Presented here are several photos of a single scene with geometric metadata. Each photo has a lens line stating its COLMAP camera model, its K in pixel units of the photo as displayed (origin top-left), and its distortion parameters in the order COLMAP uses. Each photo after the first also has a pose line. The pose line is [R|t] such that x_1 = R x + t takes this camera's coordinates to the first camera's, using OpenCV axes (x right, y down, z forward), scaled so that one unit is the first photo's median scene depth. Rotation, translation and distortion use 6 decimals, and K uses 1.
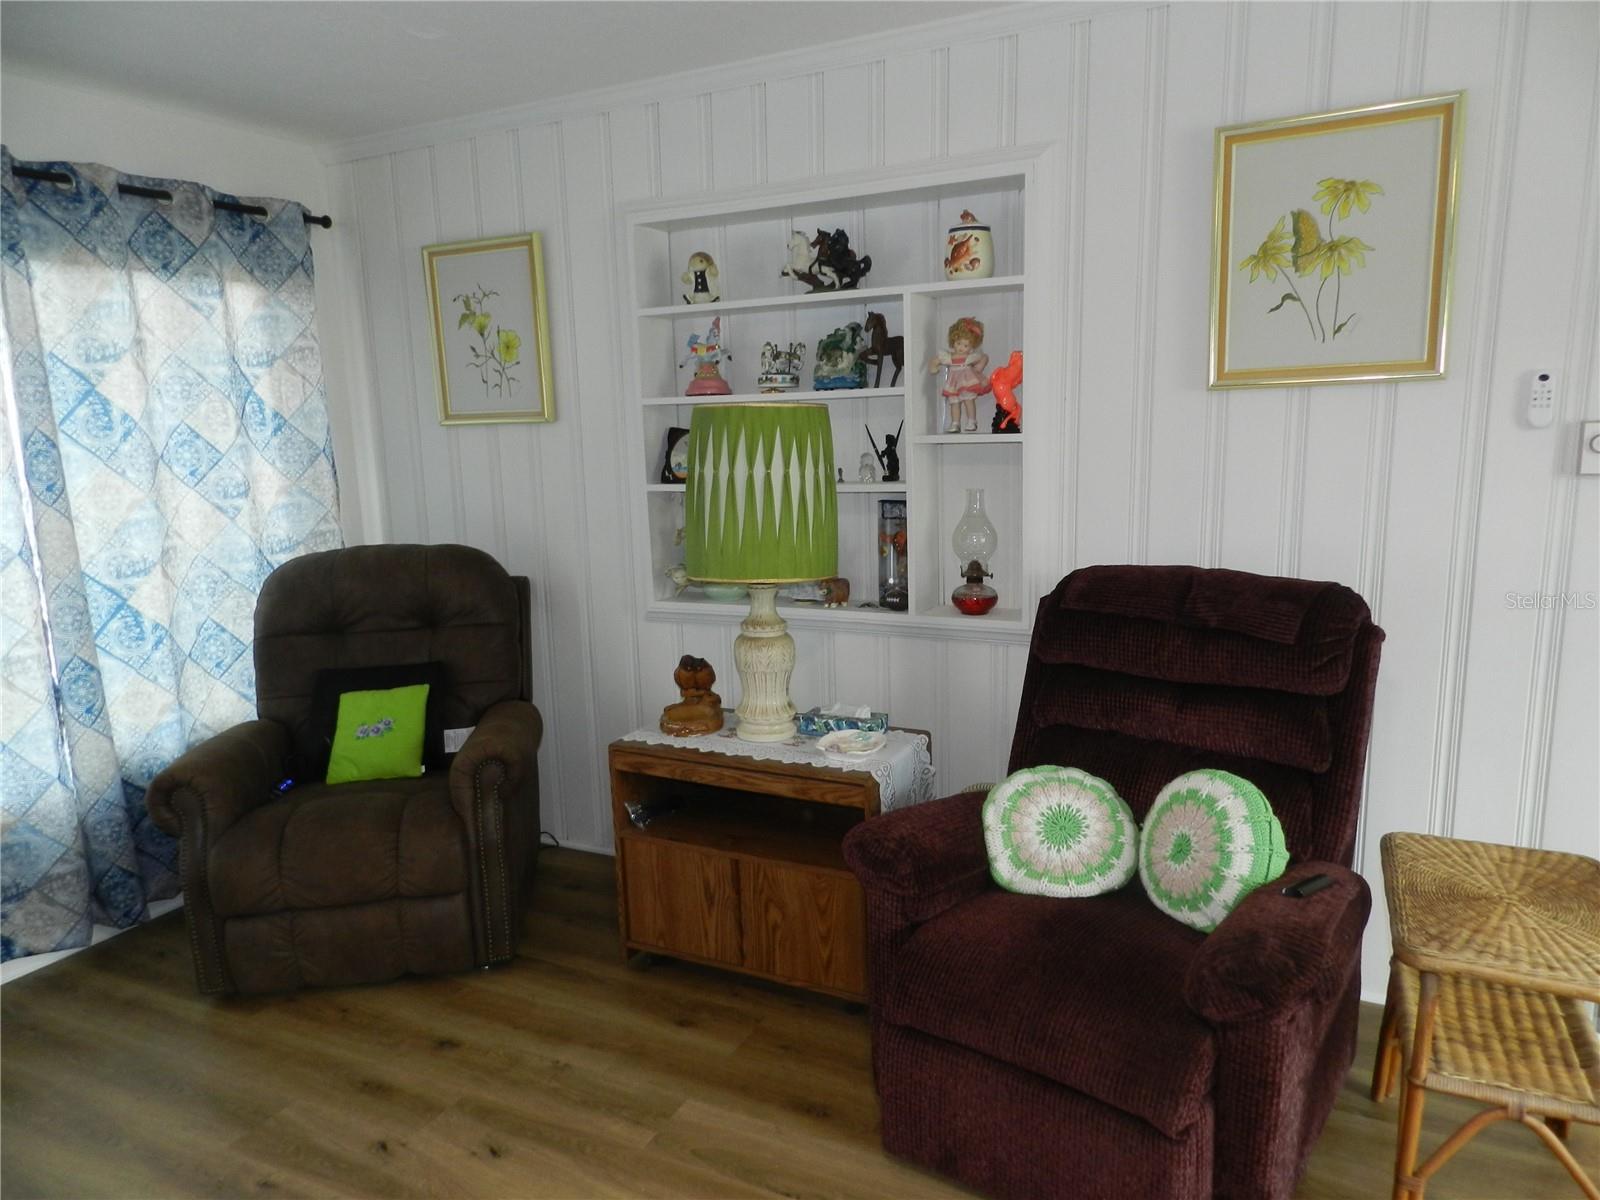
lens RADIAL K [[1076.2, 0, 796.5], [0, 1076.2, 590.0], [0, 0, 1]] dist [0.026107, -0.012878]
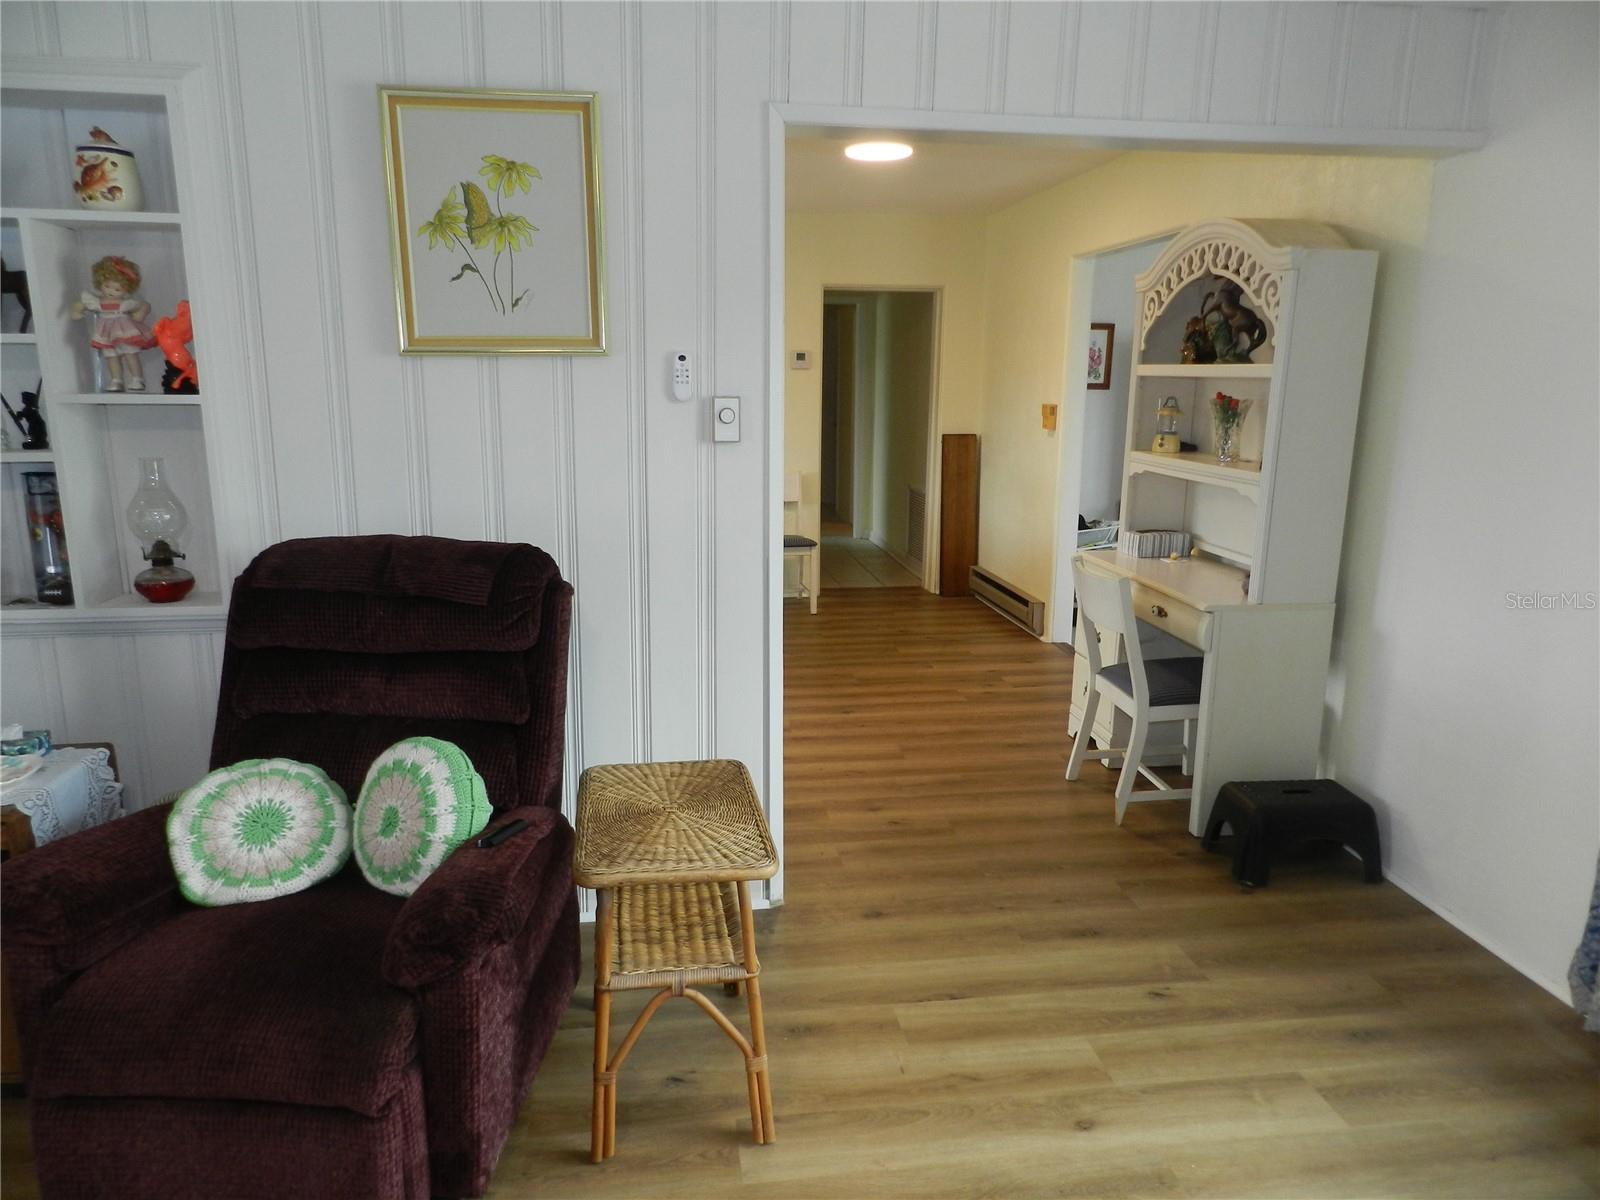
lens RADIAL K [[1076.2, 0, 799.8], [0, 1076.2, 593.0], [0, 0, 1]] dist [0.026107, -0.012878]
pose [[0.820584, -0.078619, 0.566093, 0.114937], [0.062603, 0.996898, 0.047701, 0.007454], [-0.568087, -0.003704, 0.822960, -0.020751]]
